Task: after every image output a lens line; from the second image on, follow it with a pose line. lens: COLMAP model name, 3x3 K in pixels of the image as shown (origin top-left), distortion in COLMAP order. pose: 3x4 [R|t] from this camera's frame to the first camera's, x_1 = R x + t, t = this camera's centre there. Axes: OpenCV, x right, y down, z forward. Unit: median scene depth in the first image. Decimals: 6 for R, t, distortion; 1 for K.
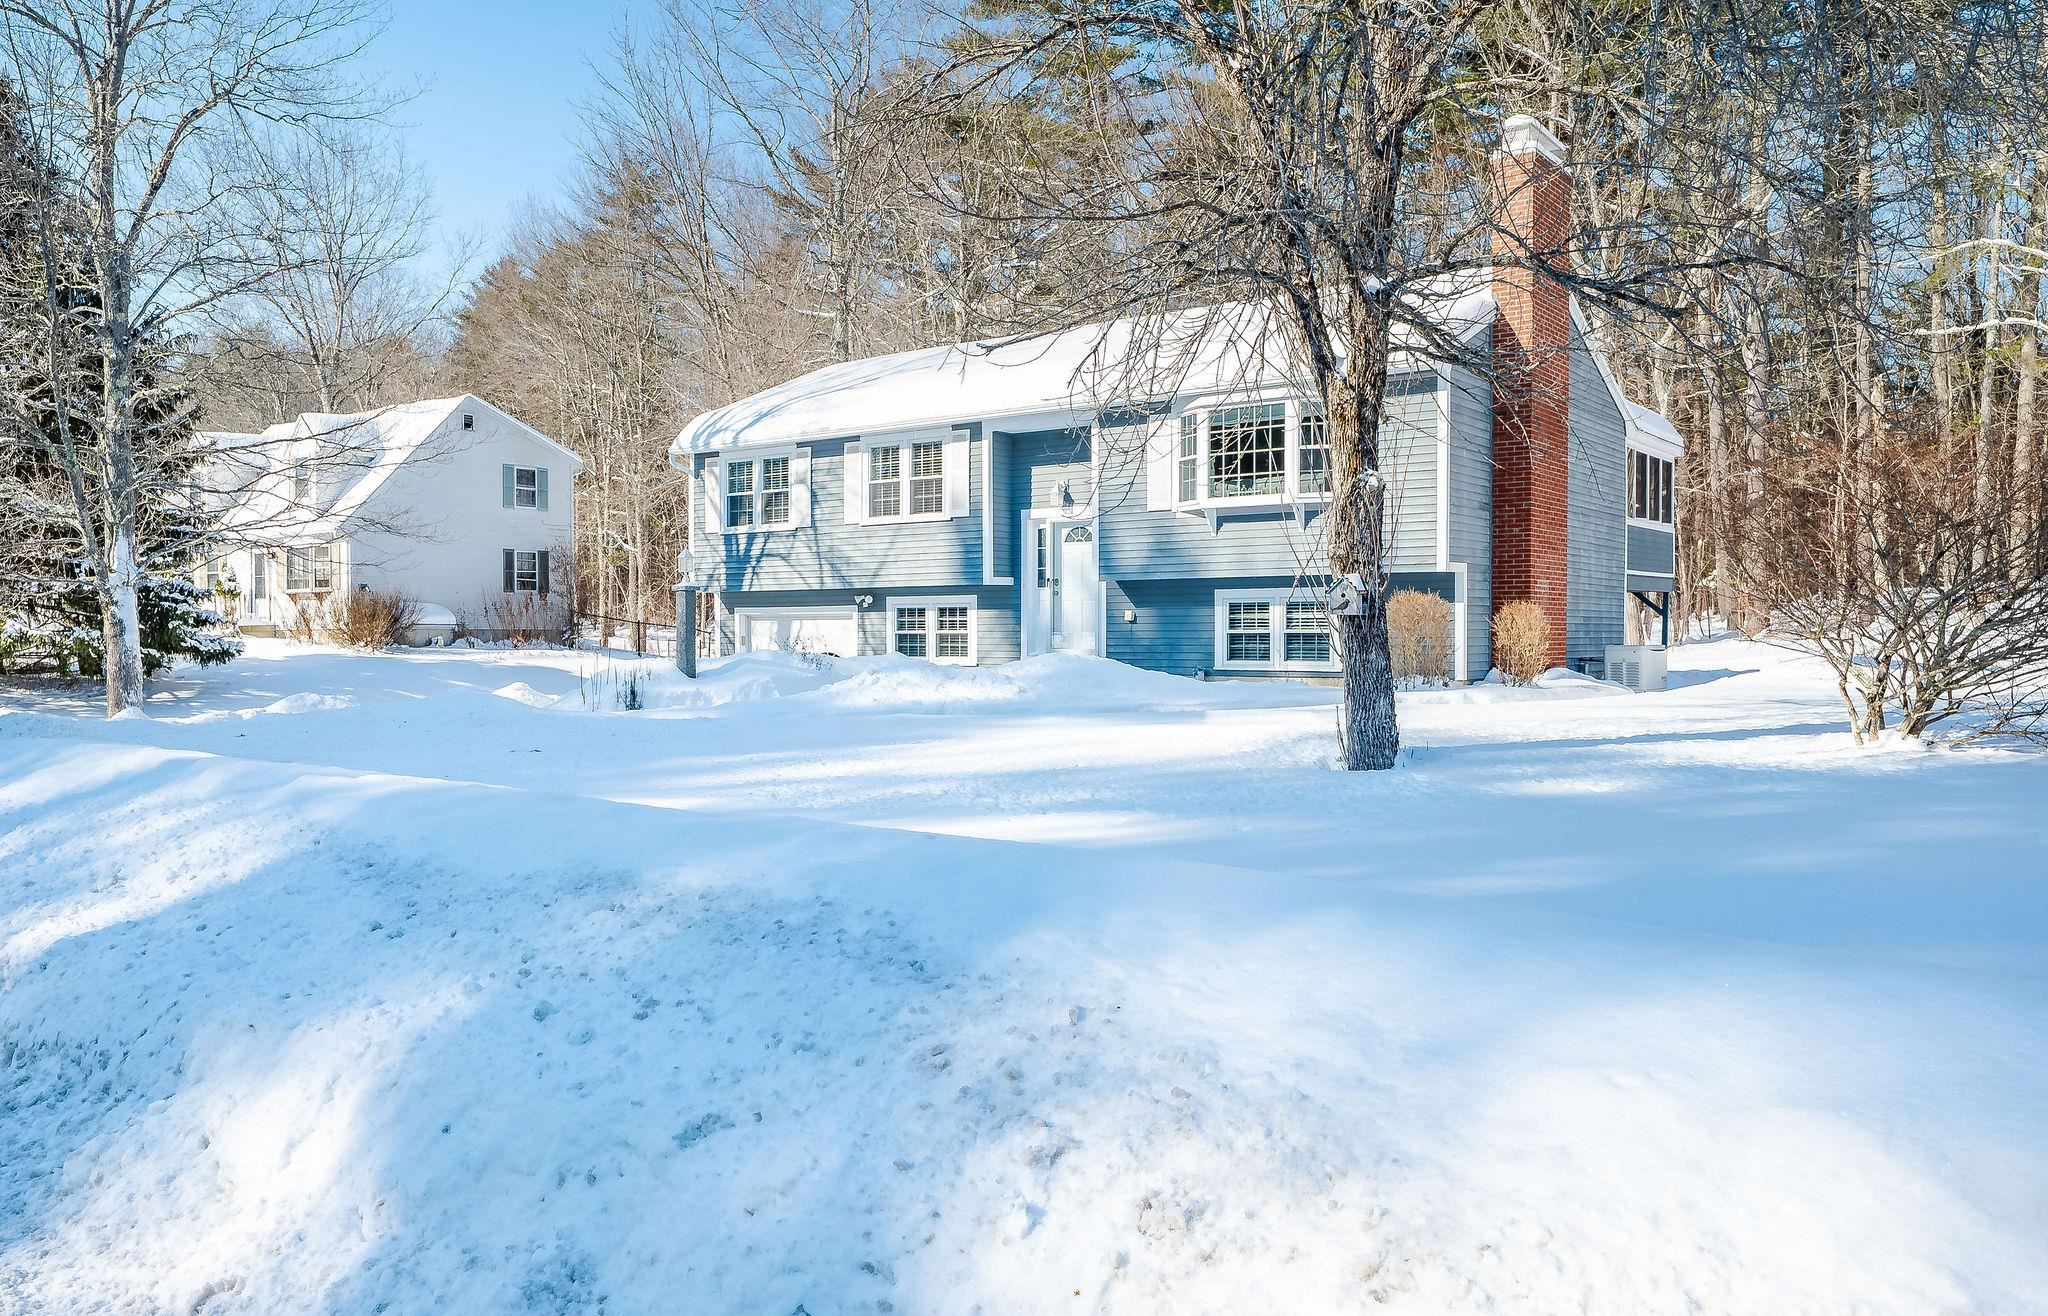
lens RADIAL K [[1403.8, 0, 1029.8], [0, 1403.8, 653.9], [0, 0, 1]] dist [0.000068, -0.000164]
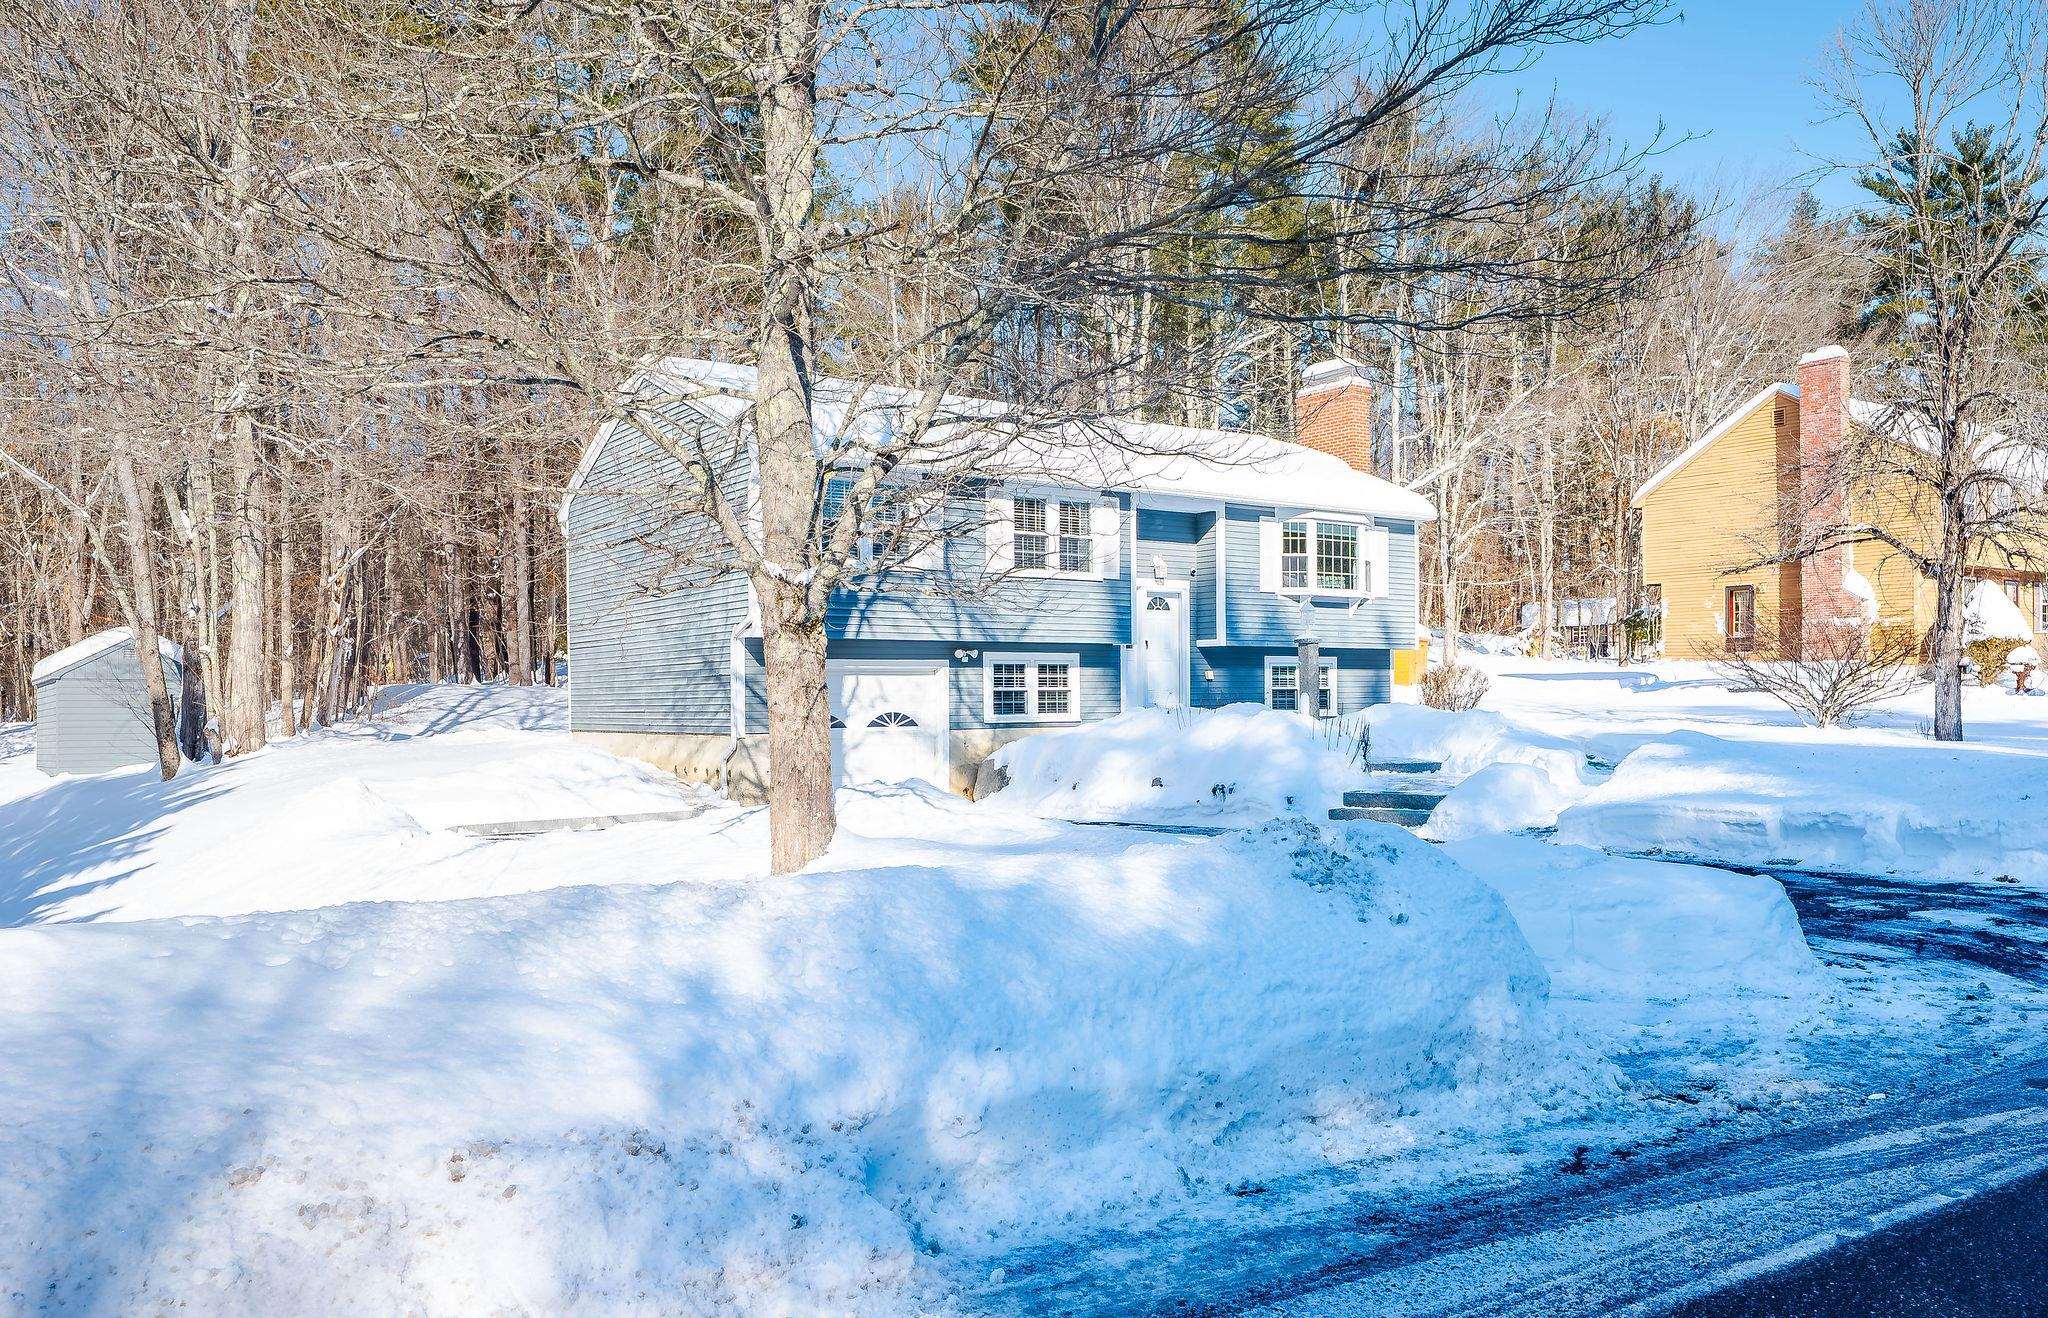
lens RADIAL K [[1403.8, 0, 1029.2], [0, 1403.8, 673.8], [0, 0, 1]] dist [0.000068, -0.000164]
pose [[0.333531, 0.011772, 0.942666, -1.027820], [0.018221, 0.999655, -0.018931, -0.007647], [-0.942563, 0.023490, 0.333201, 0.686172]]
